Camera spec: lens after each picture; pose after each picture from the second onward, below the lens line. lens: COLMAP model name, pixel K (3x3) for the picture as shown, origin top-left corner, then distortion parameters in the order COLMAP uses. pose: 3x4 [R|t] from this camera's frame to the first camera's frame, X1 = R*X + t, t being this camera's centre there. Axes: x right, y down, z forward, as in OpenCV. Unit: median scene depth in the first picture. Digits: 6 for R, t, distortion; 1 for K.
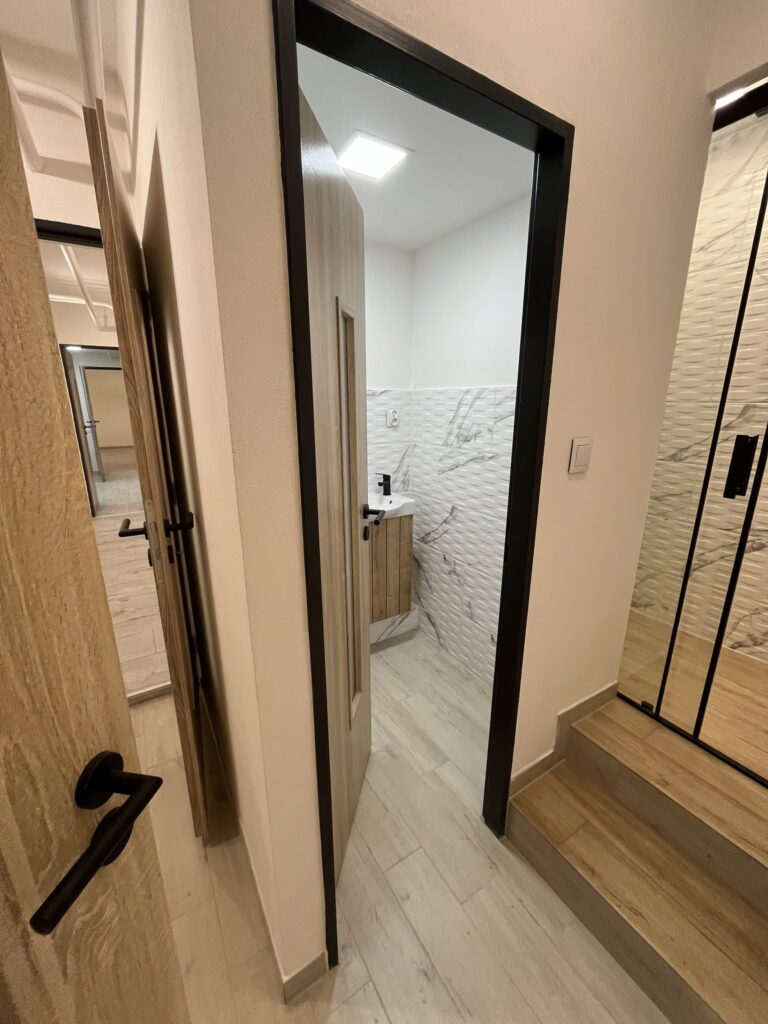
lens RADIAL K [[411.0, 0, 387.0], [0, 411.0, 512.2], [0, 0, 1]] dist [-0.002361, -0.000369]
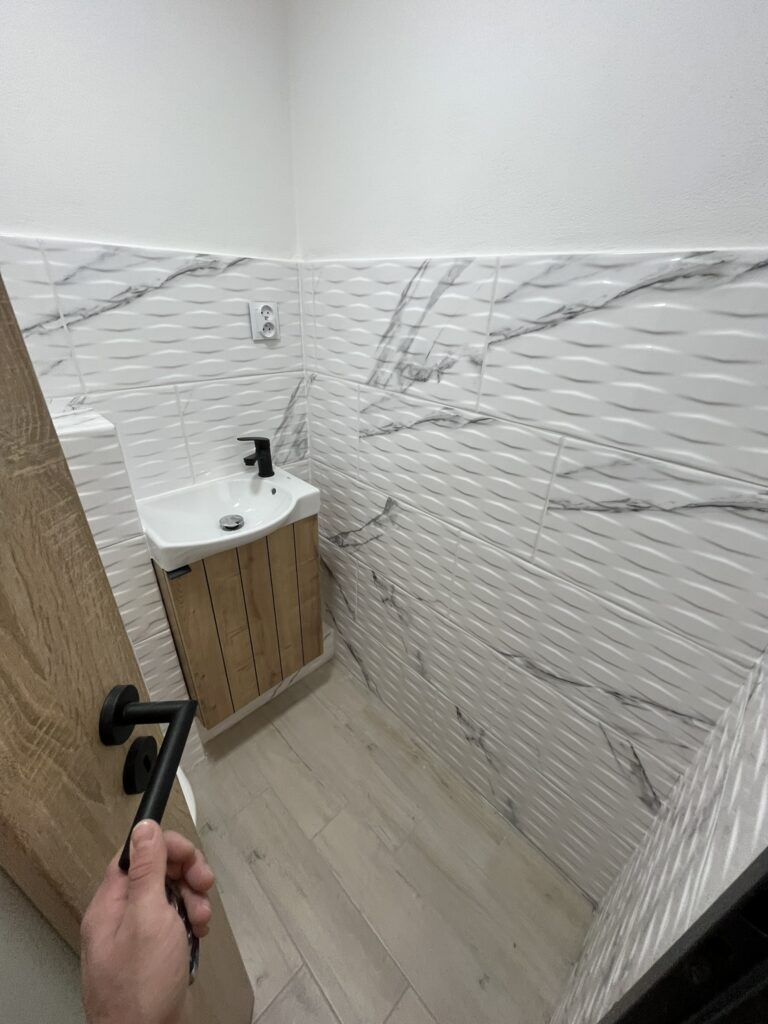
lens RADIAL K [[411.0, 0, 386.0], [0, 411.0, 512.0], [0, 0, 1]] dist [-0.002361, -0.000369]
pose [[0.973796, -0.072375, 0.215600, 0.038718], [0.021835, 0.973385, 0.228131, -0.132402], [-0.226373, -0.217446, 0.949459, 0.509697]]
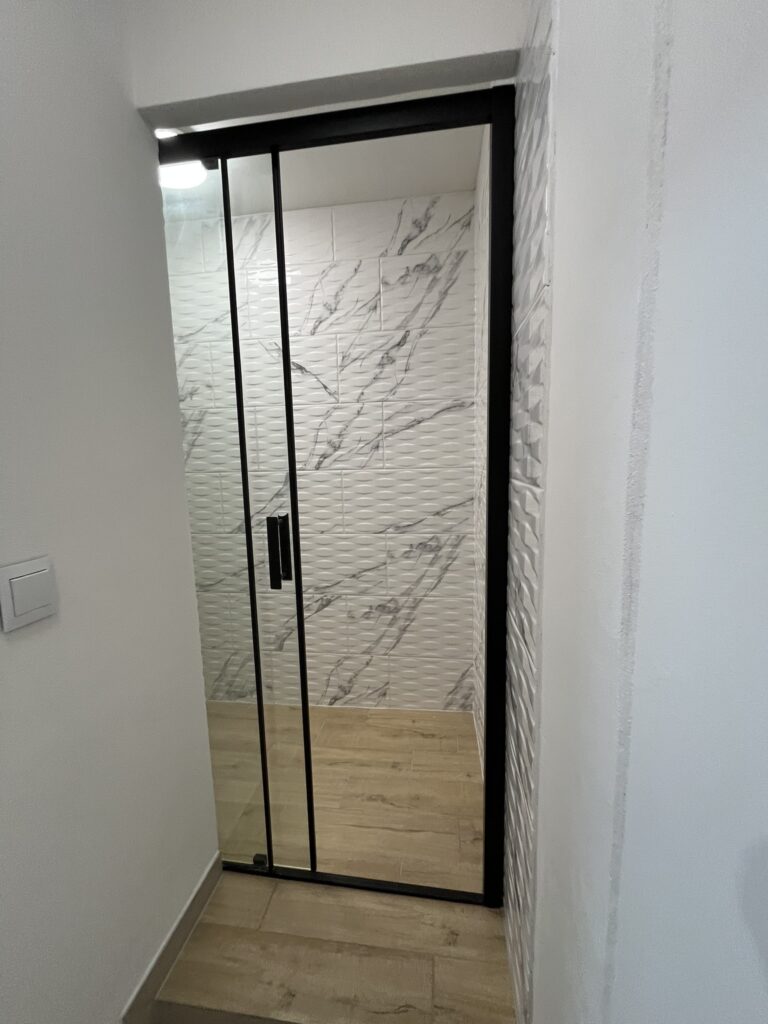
lens RADIAL K [[411.0, 0, 386.7], [0, 411.0, 511.9], [0, 0, 1]] dist [-0.002361, -0.000369]
pose [[0.631601, -0.118096, 0.766246, 0.208652], [0.226856, 0.973225, -0.036997, -0.064433], [-0.741361, 0.197195, 0.641481, 0.152432]]
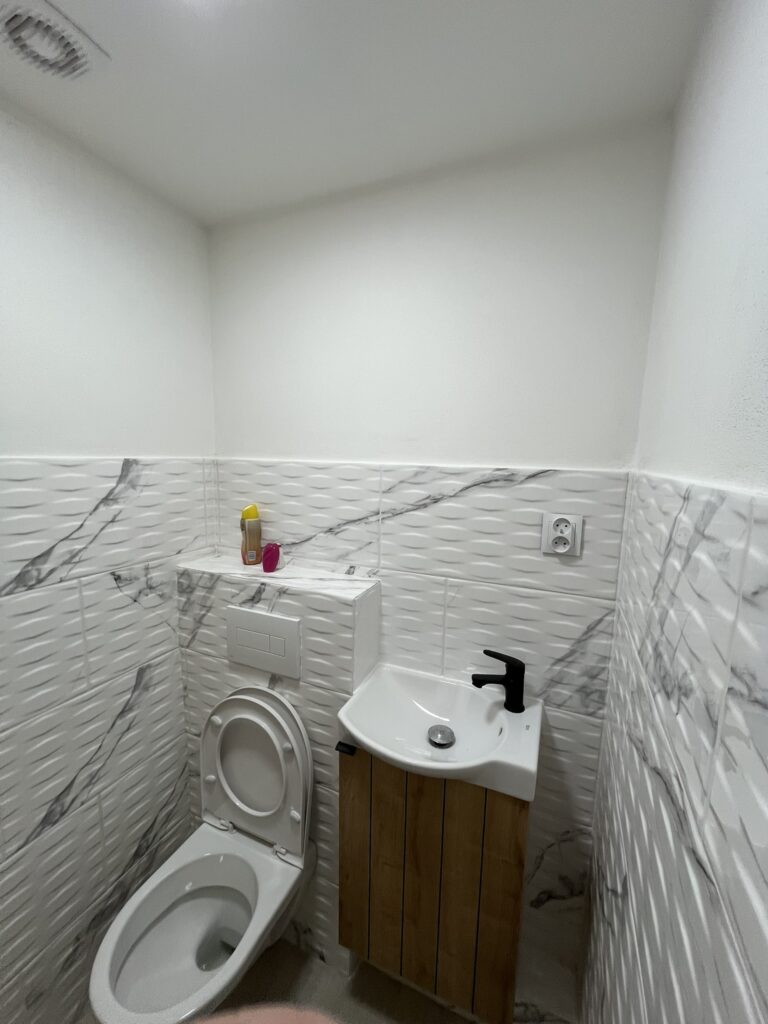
lens RADIAL K [[411.0, 0, 384.3], [0, 411.0, 510.1], [0, 0, 1]] dist [-0.002361, -0.000369]
pose [[0.568432, 0.123011, -0.813482, 0.283251], [-0.235345, 0.971754, -0.017506, -0.233547], [0.788351, 0.201400, 0.581327, 0.699454]]
